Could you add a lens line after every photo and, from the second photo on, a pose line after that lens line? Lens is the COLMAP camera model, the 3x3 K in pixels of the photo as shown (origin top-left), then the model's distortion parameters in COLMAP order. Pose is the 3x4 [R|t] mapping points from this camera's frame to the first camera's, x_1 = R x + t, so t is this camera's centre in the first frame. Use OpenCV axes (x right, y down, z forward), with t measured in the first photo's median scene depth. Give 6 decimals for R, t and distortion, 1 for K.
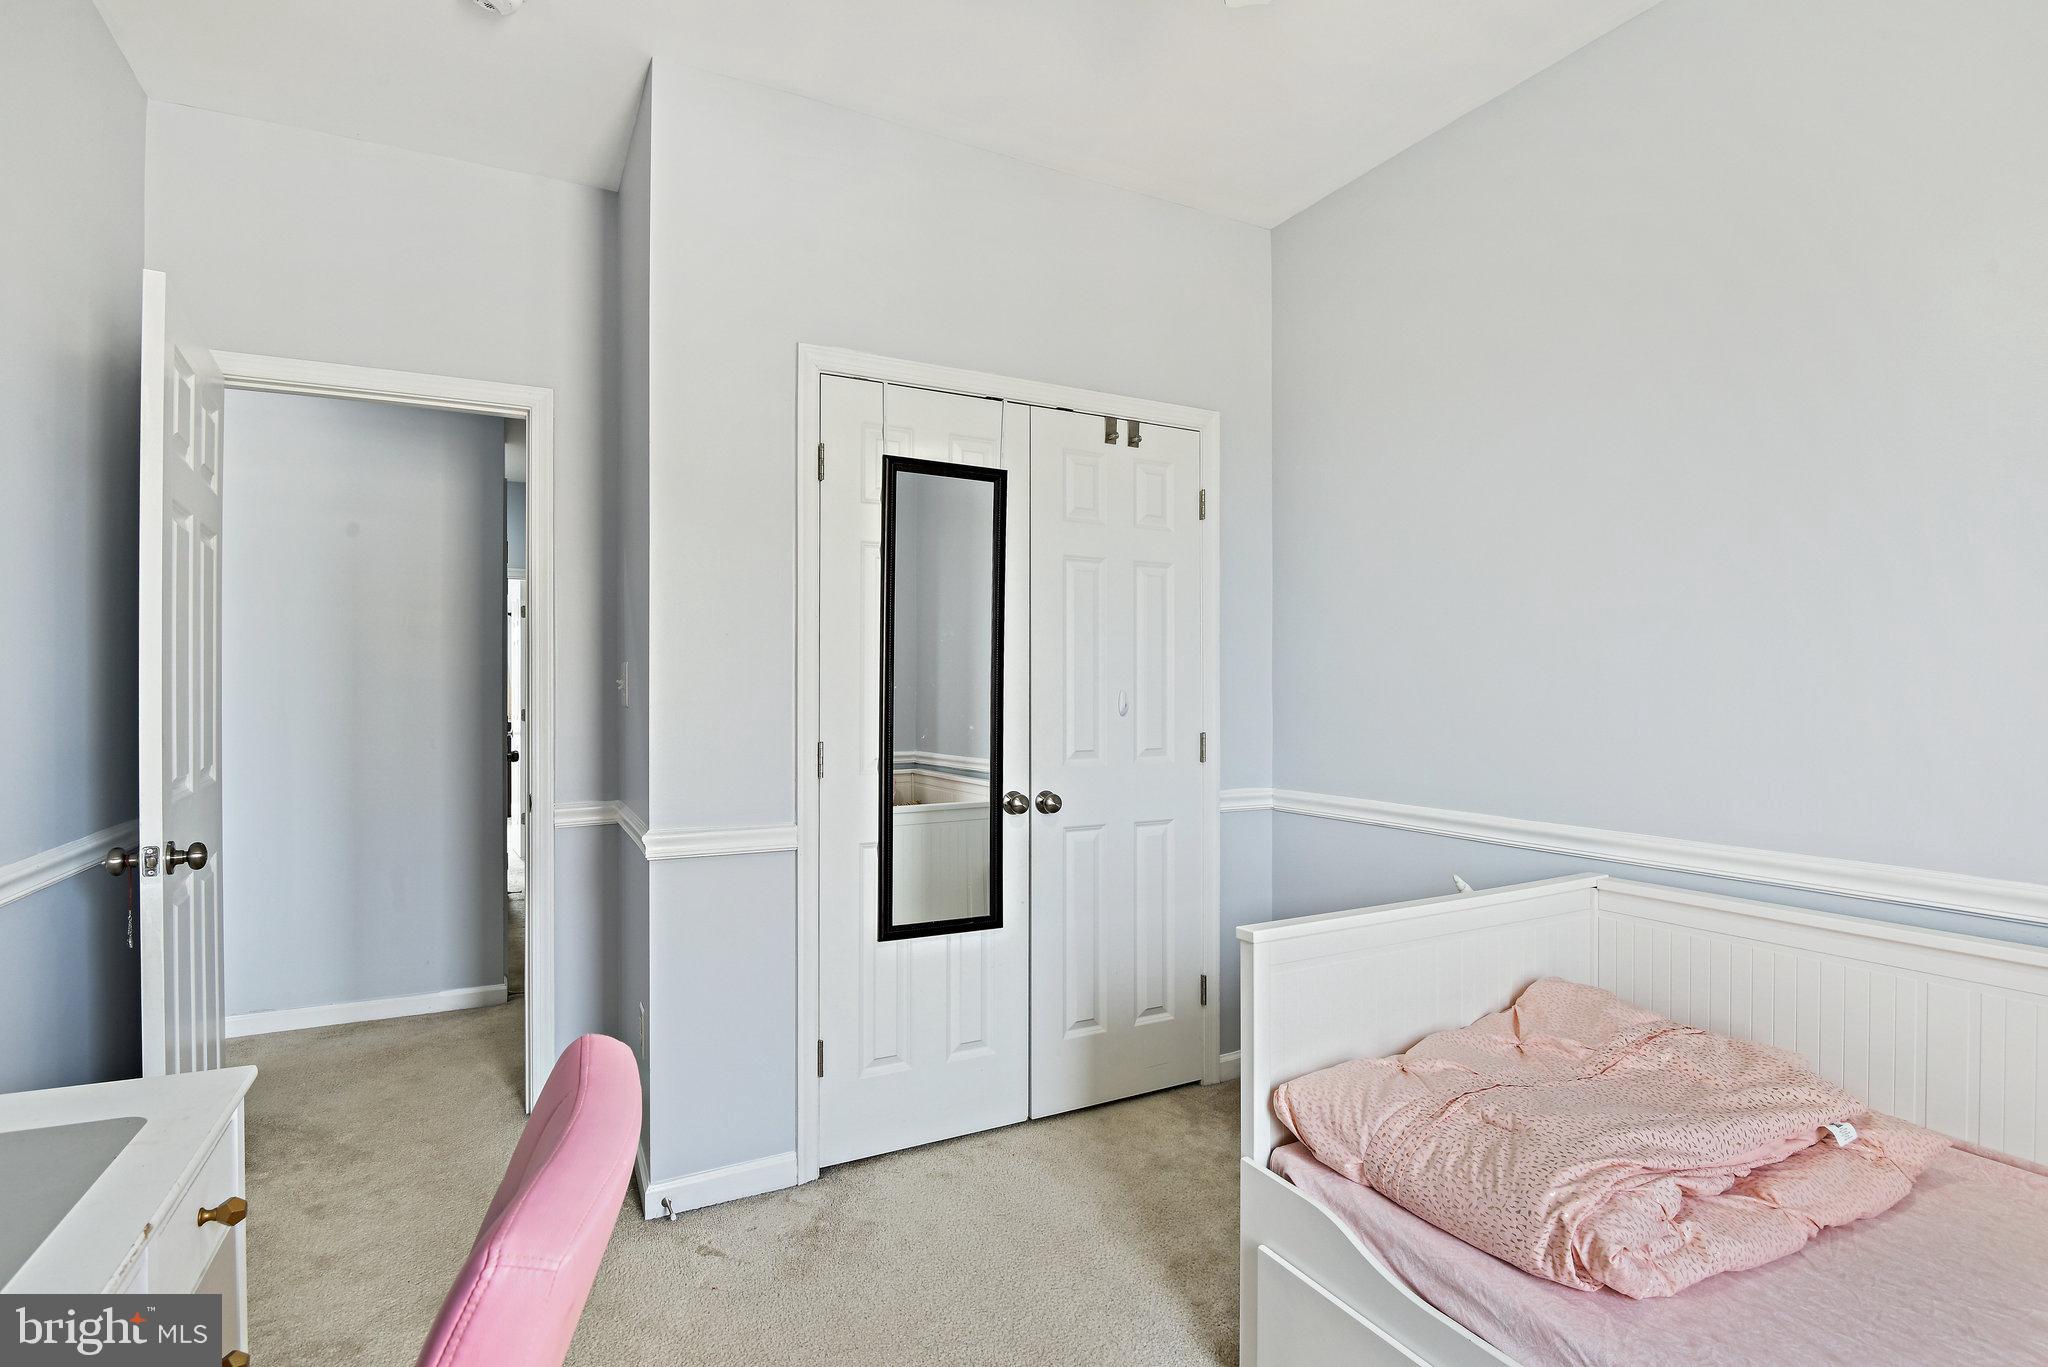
lens RADIAL K [[988.1, 0, 1025.2], [0, 988.1, 686.1], [0, 0, 1]] dist [-0.010849, -0.007968]
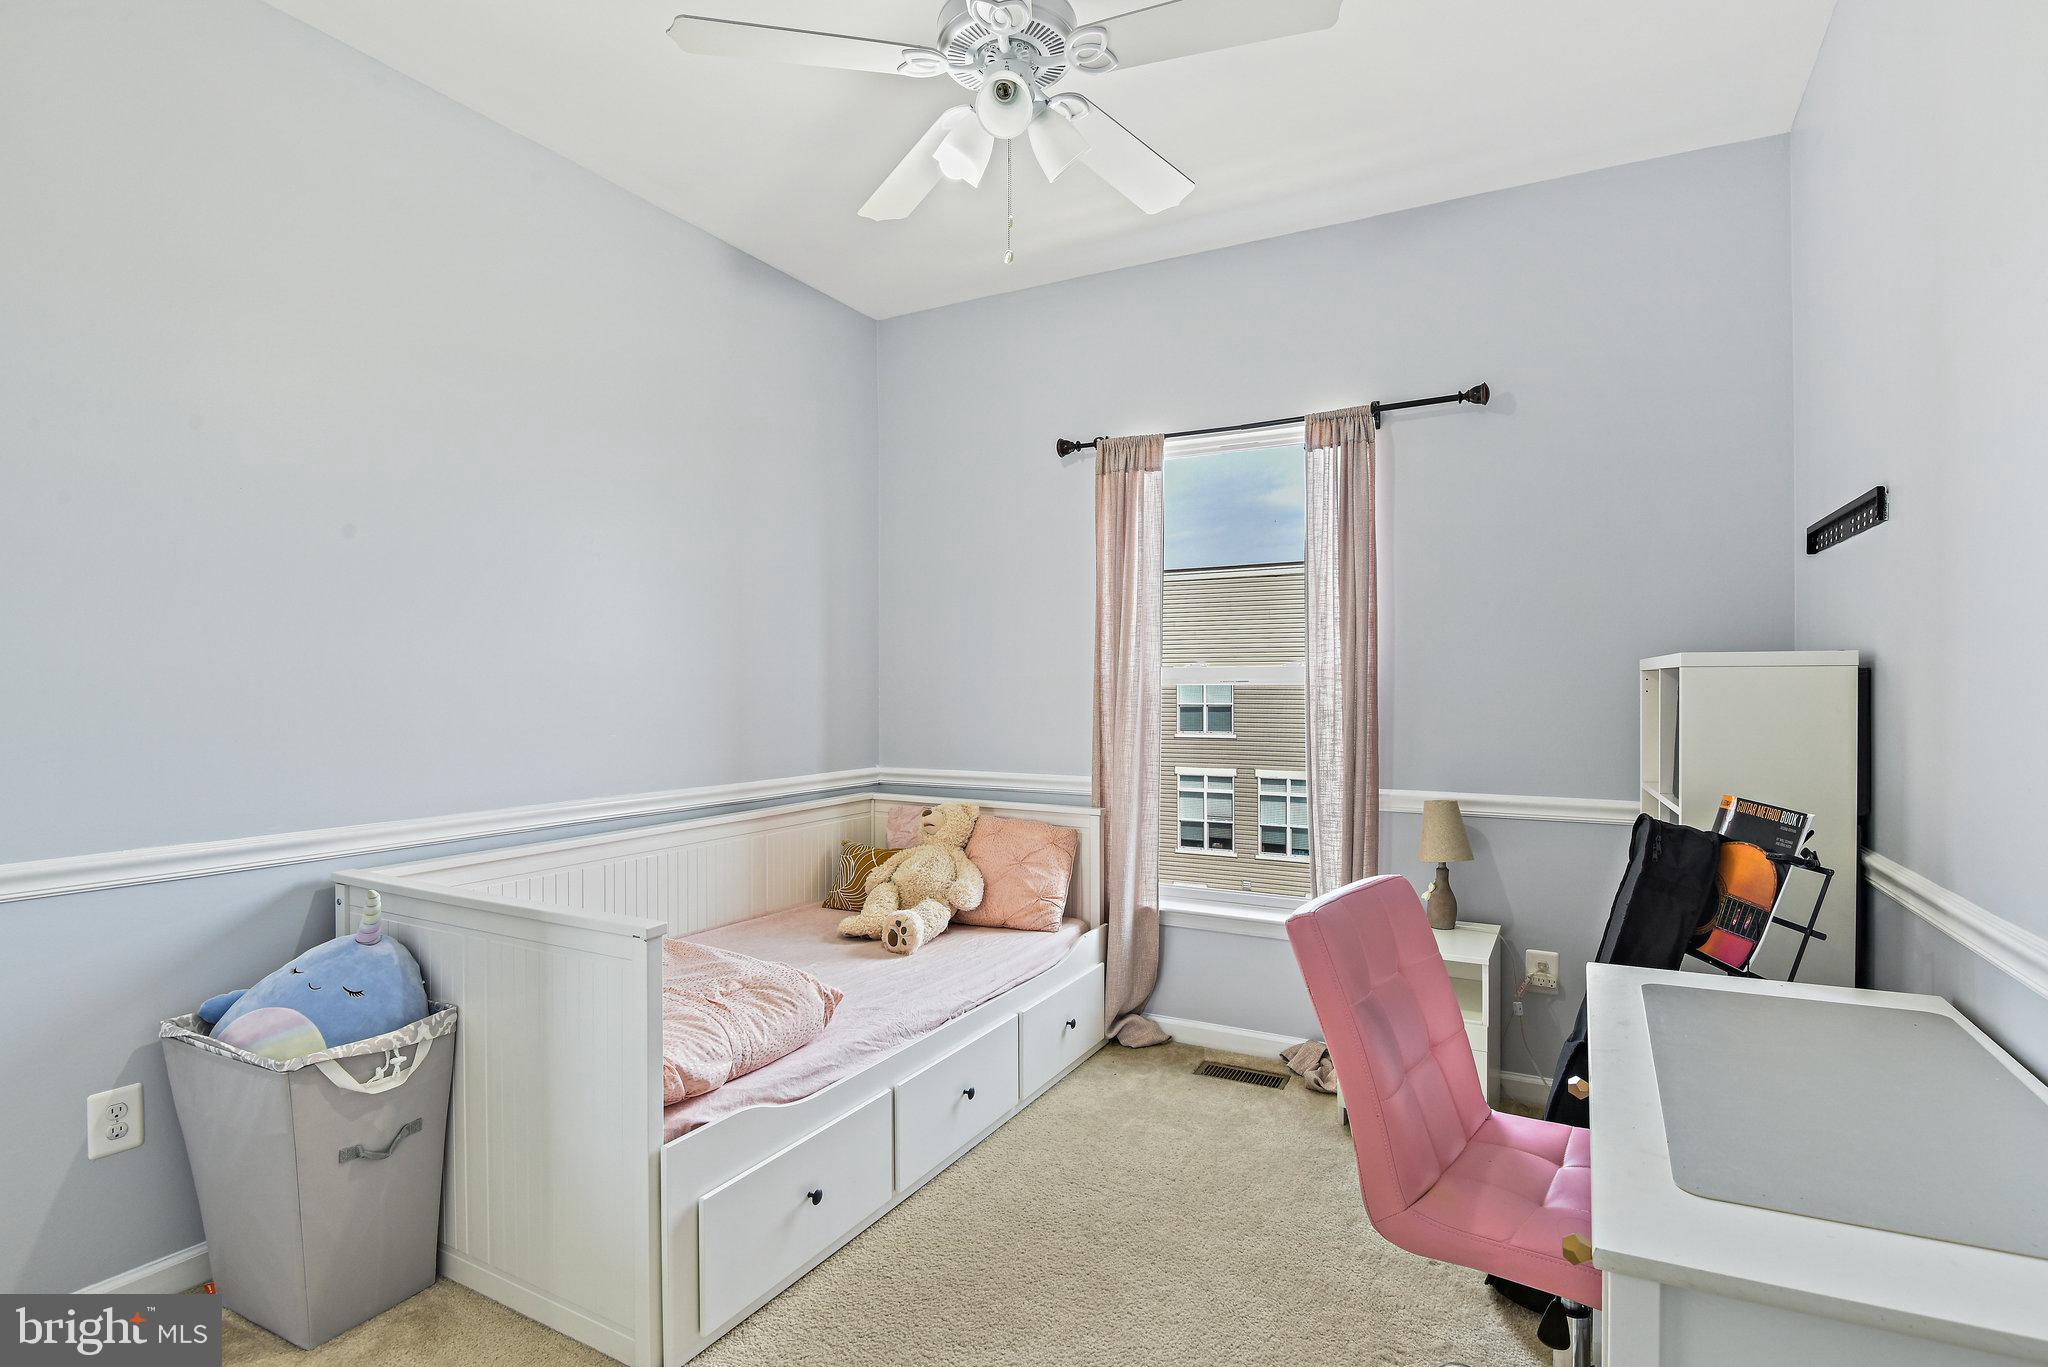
lens RADIAL K [[988.1, 0, 1027.0], [0, 988.1, 687.5], [0, 0, 1]] dist [-0.010849, -0.007968]
pose [[-0.550321, -0.002923, 0.834948, -0.971487], [-0.008444, 0.999962, -0.002065, -0.003565], [-0.834911, -0.008187, -0.550324, 1.444342]]
